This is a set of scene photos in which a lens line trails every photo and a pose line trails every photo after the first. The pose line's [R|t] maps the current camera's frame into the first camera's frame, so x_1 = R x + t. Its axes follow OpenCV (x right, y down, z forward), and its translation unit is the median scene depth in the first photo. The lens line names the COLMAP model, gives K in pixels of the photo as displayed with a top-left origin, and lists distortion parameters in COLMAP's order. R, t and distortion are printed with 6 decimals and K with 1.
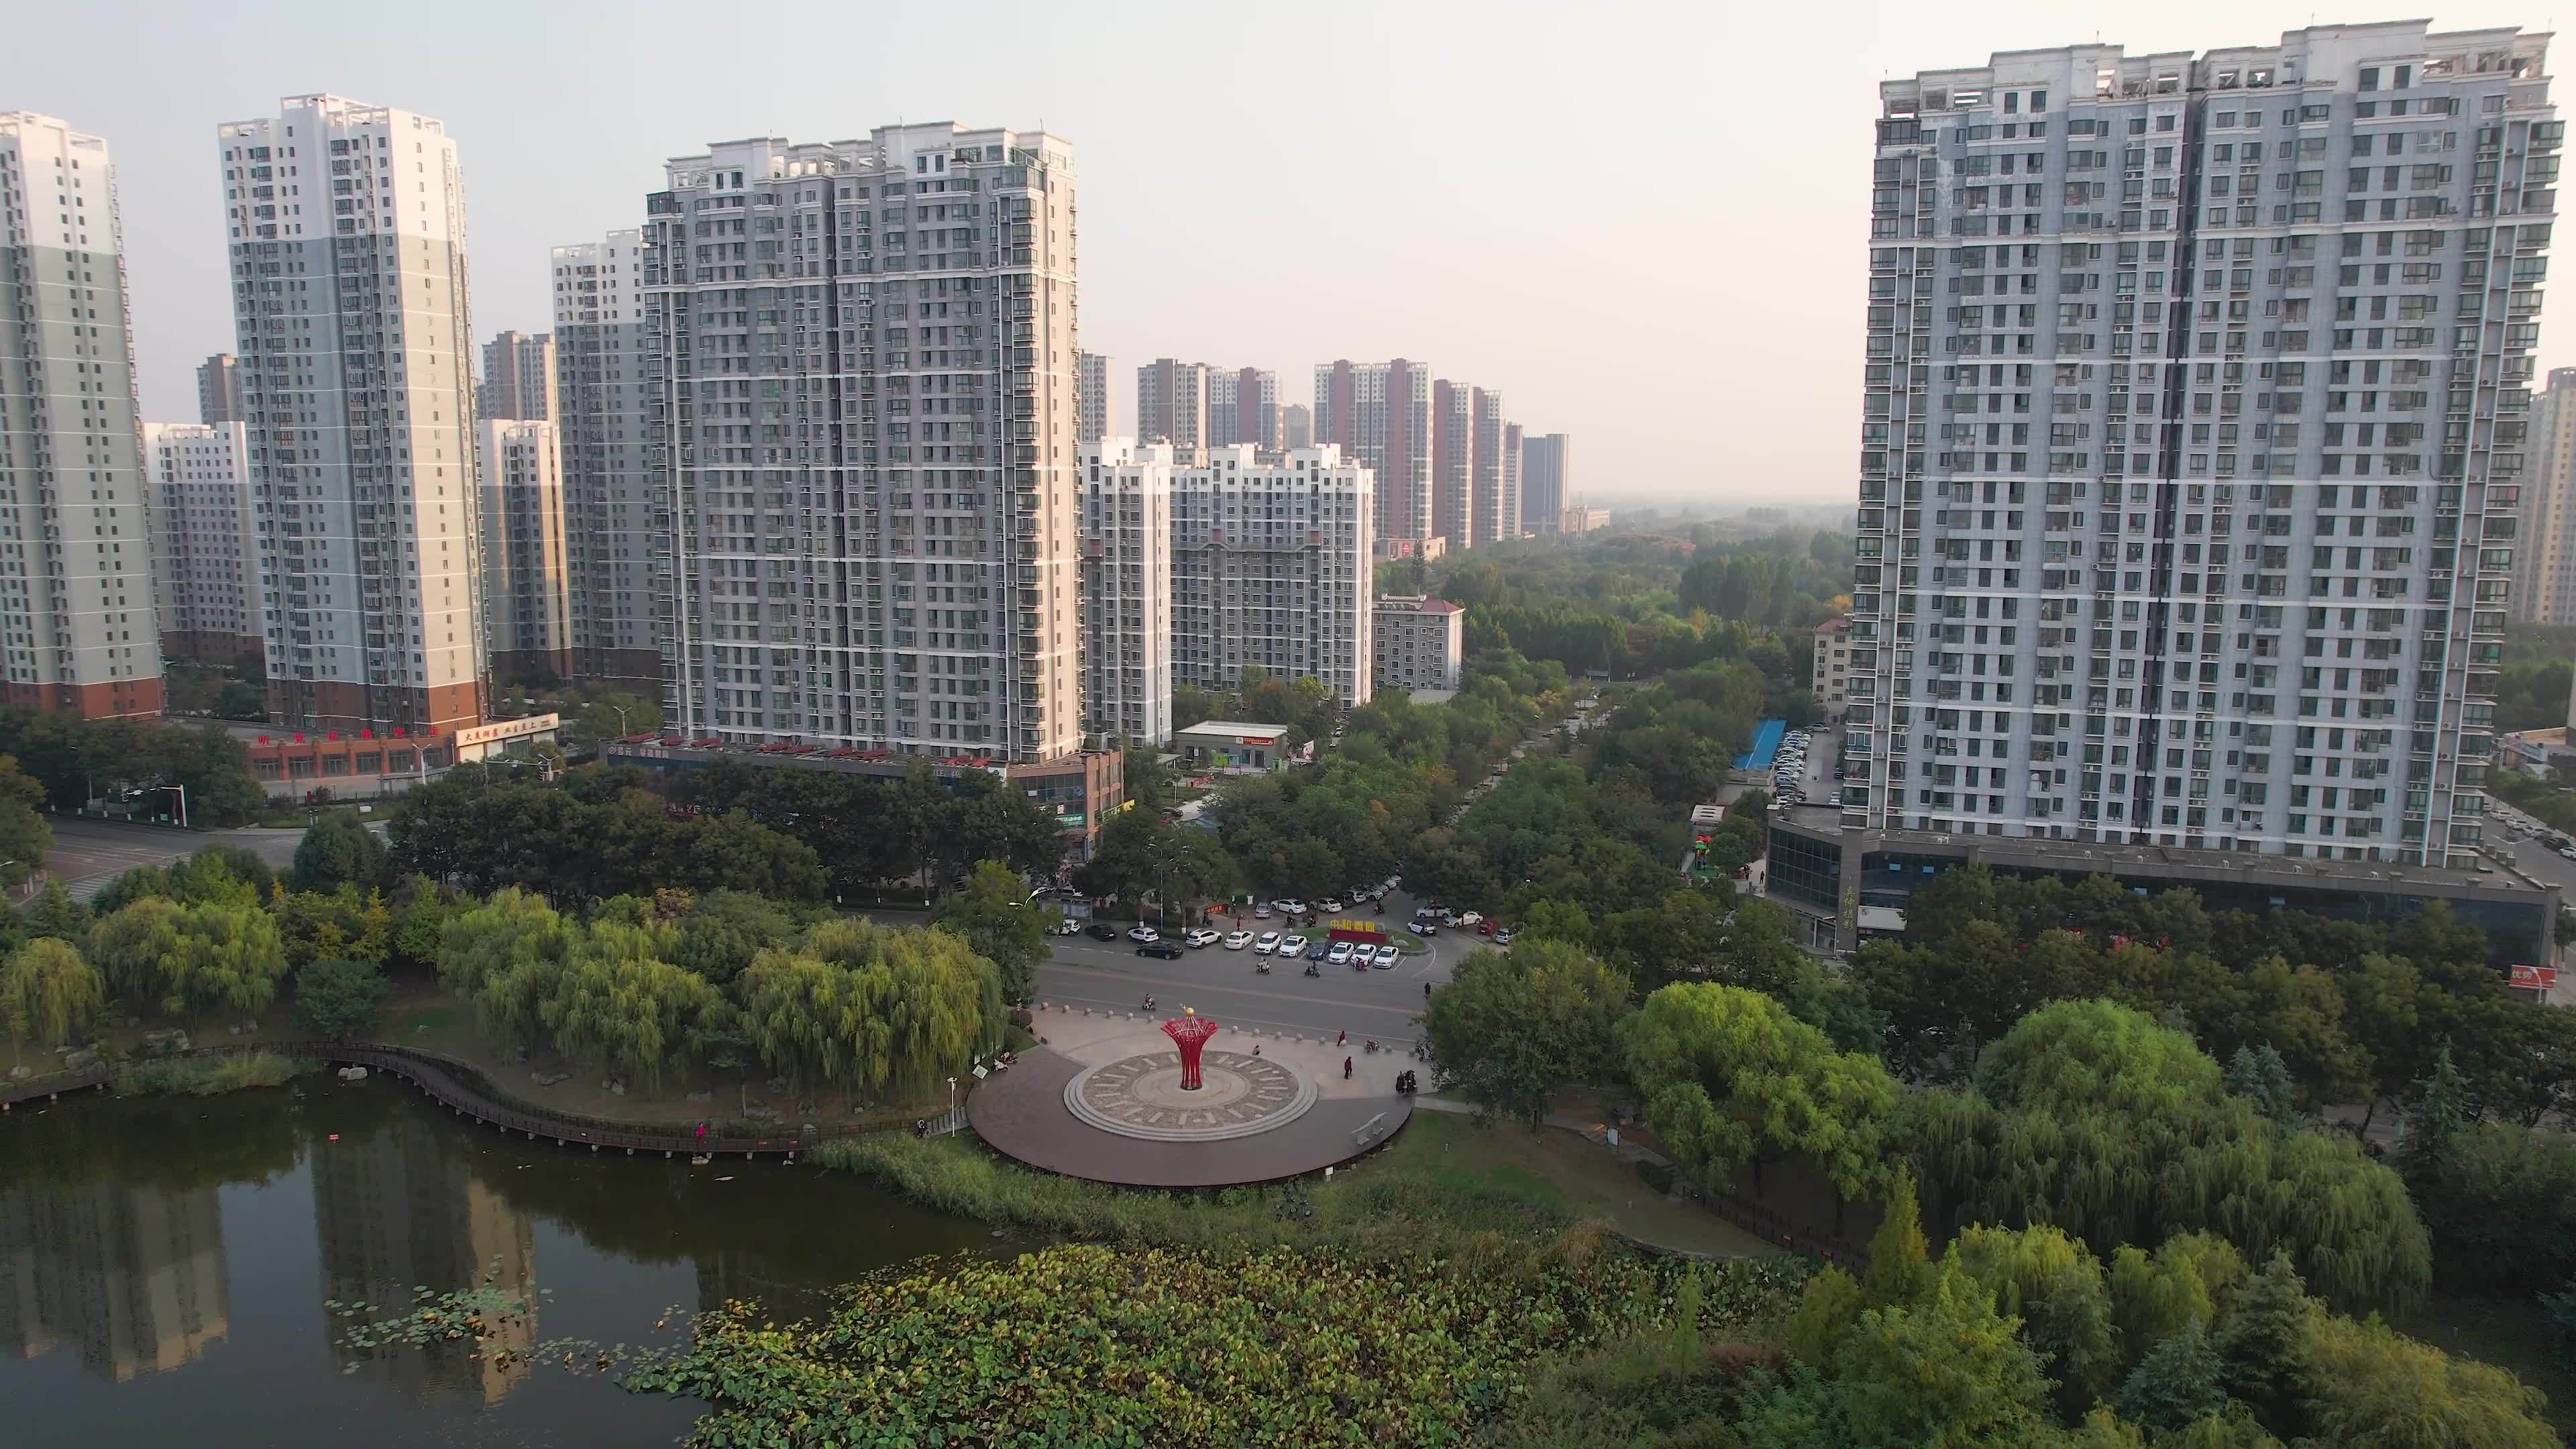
lens RADIAL K [[1643.1, 0, 1295.0], [0, 1643.1, 731.4], [0, 0, 1]] dist [-0.084756, 0.074660]
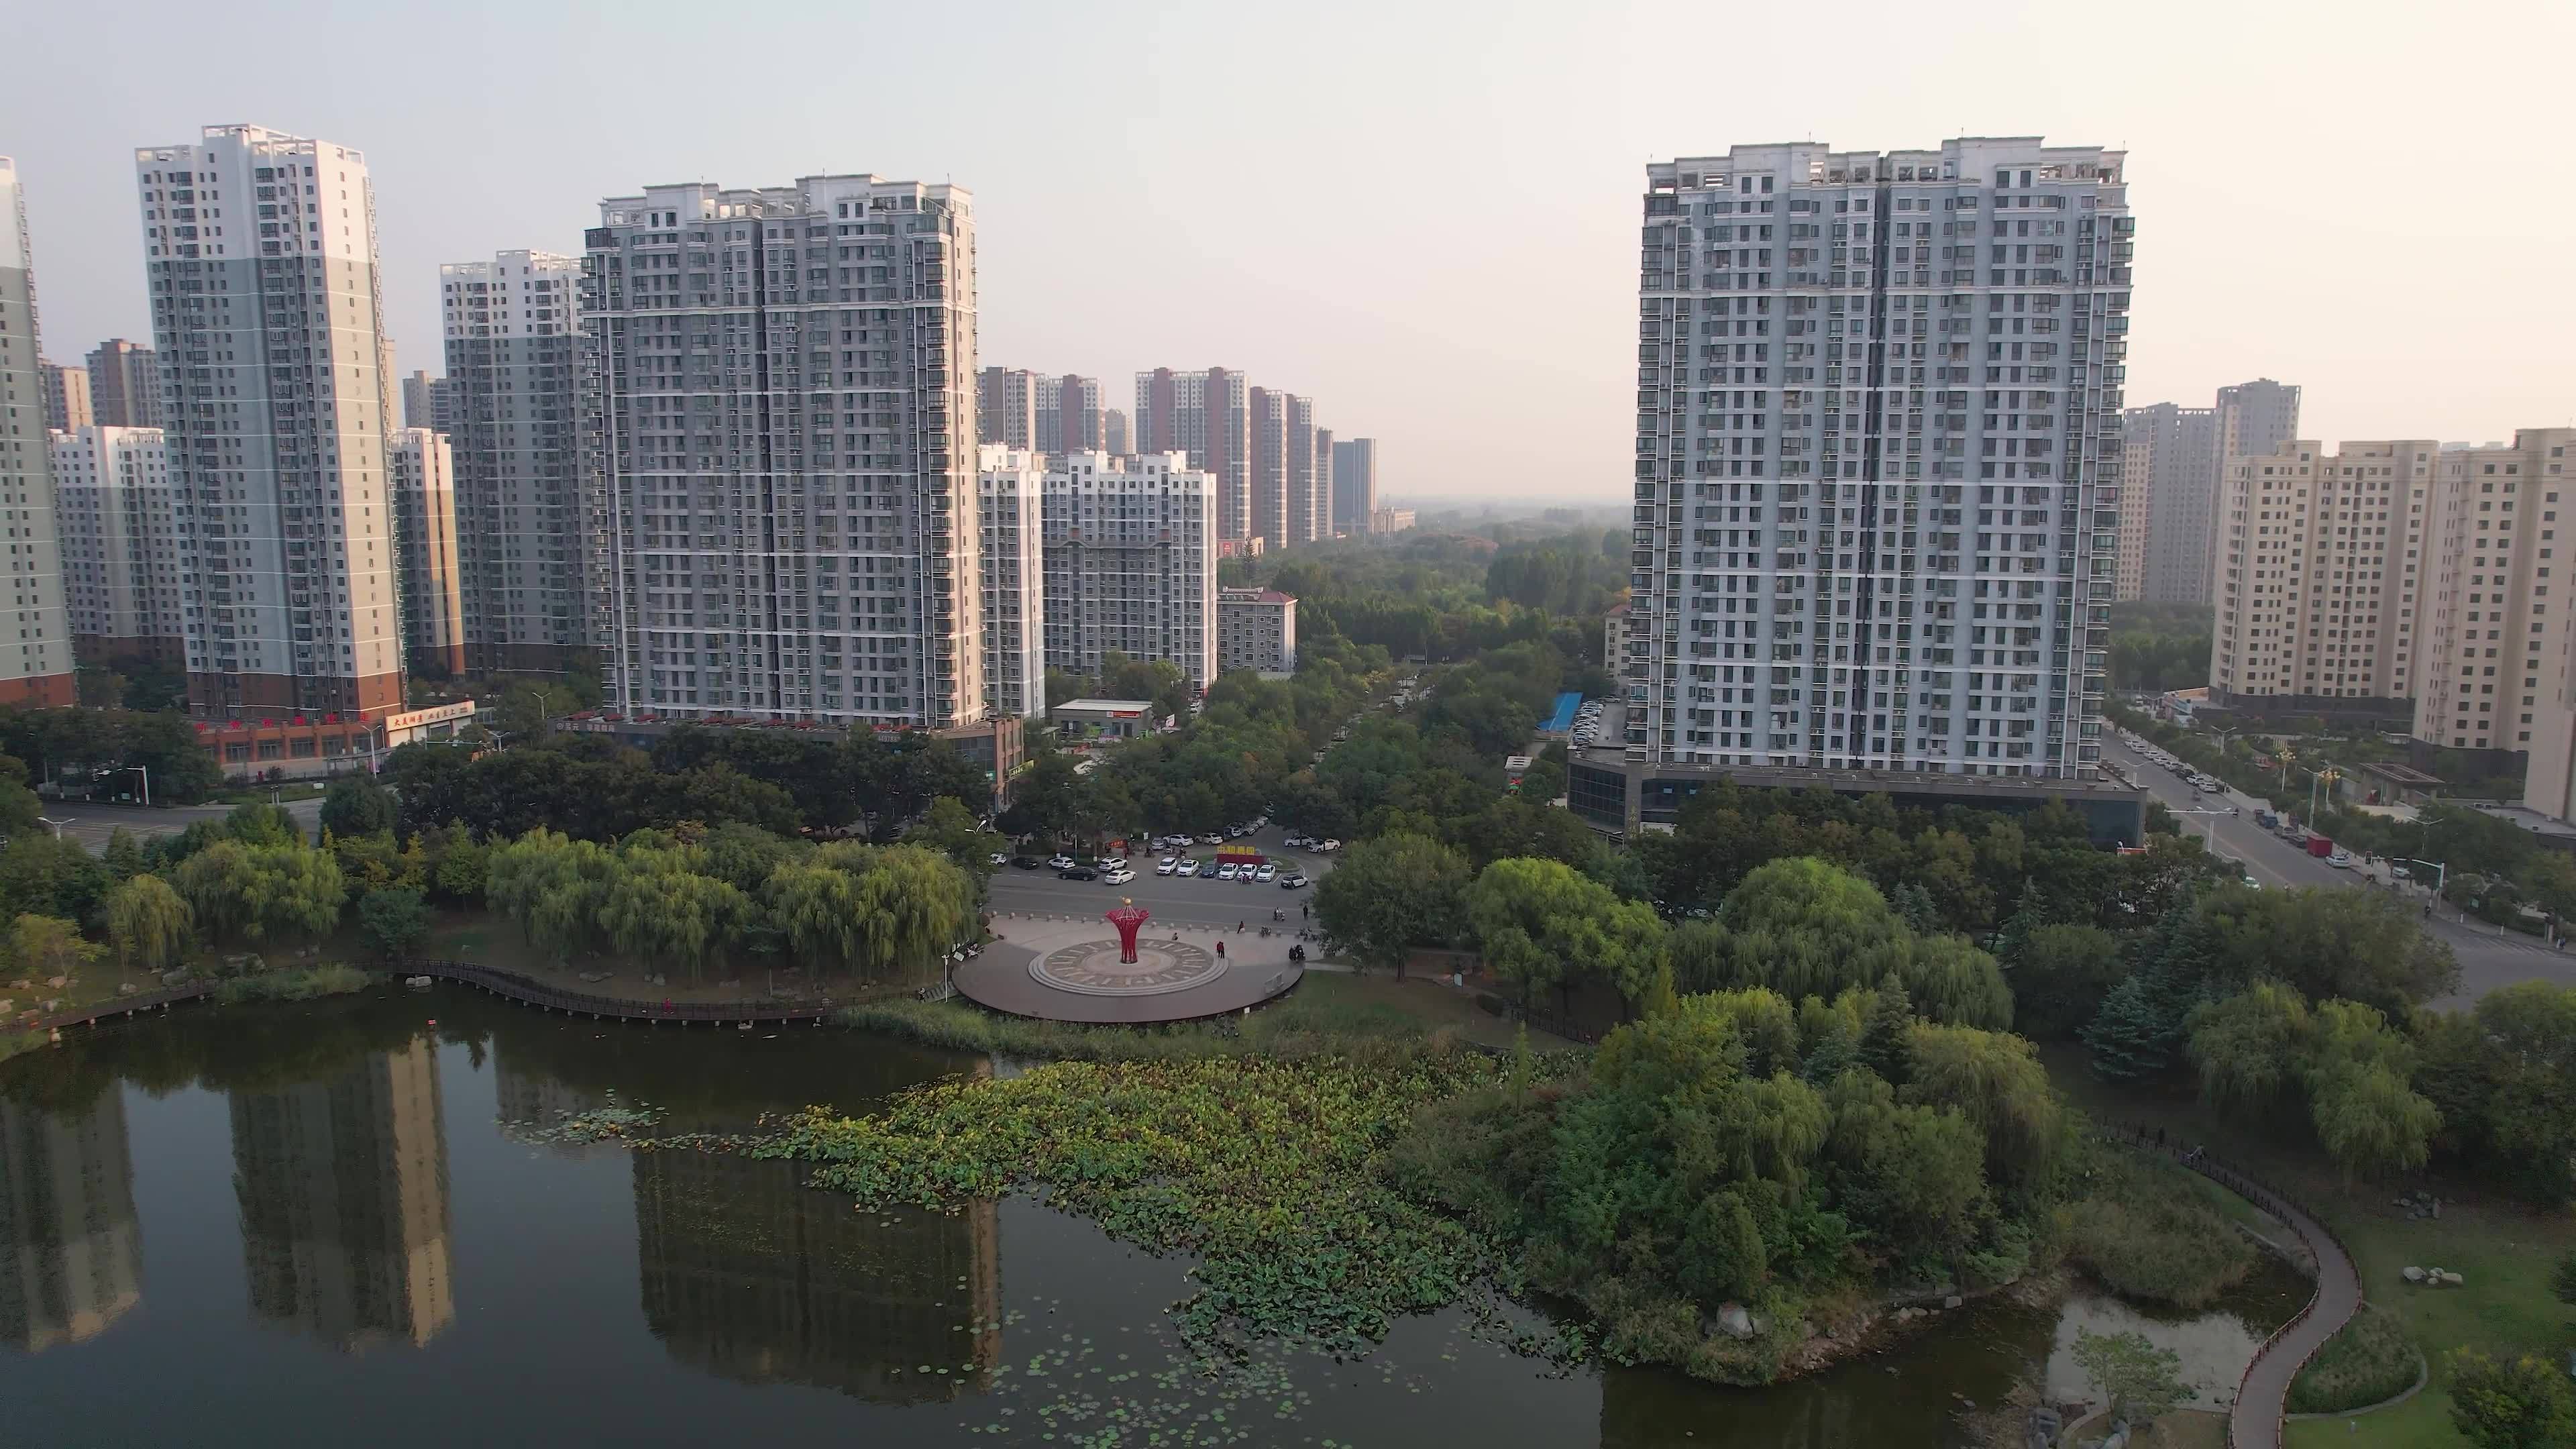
lens RADIAL K [[1643.1, 0, 1294.0], [0, 1643.1, 732.9], [0, 0, 1]] dist [-0.084756, 0.074660]
pose [[0.993071, -0.018353, 0.116074, -0.051347], [0.018436, 0.999830, 0.000353, 0.026716], [-0.116061, 0.001789, 0.993240, -0.177967]]
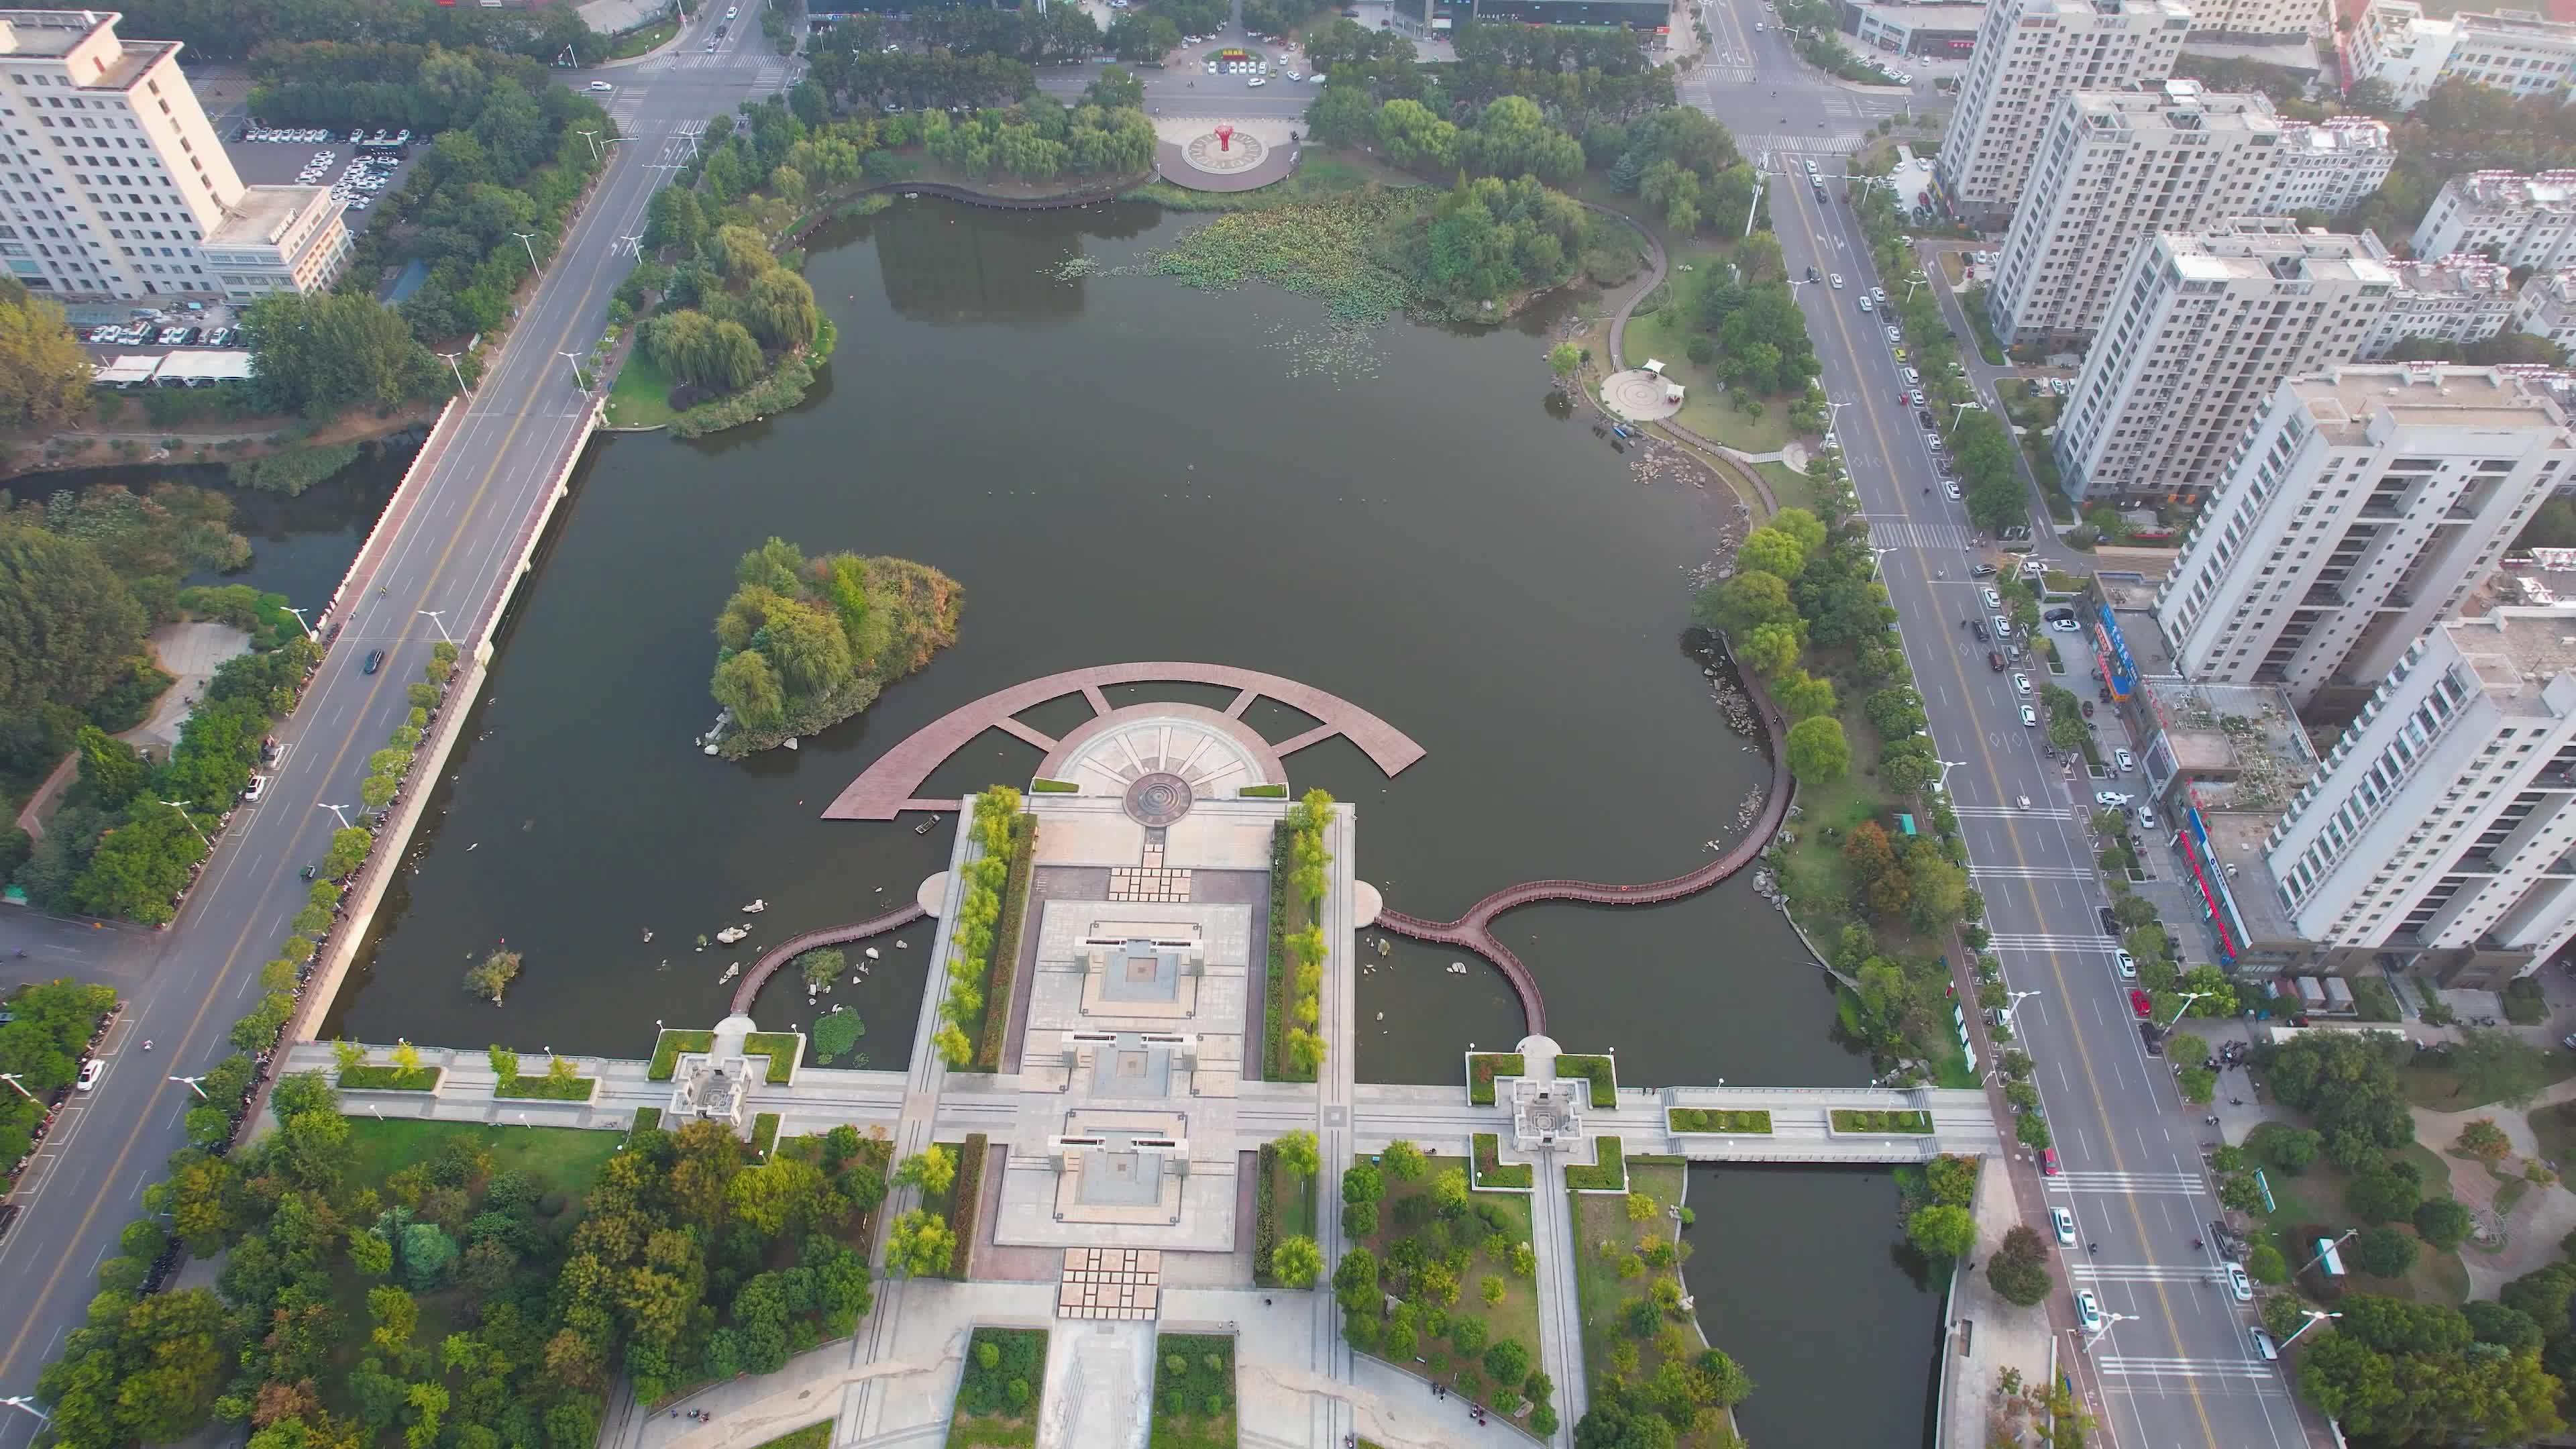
lens RADIAL K [[1643.1, 0, 1286.2], [0, 1643.1, 728.3], [0, 0, 1]] dist [-0.084756, 0.074660]
pose [[0.950849, -0.235995, 0.200483, -0.501727], [0.050866, 0.757679, 0.650643, -0.563862], [-0.305450, -0.608465, 0.732442, -1.140809]]
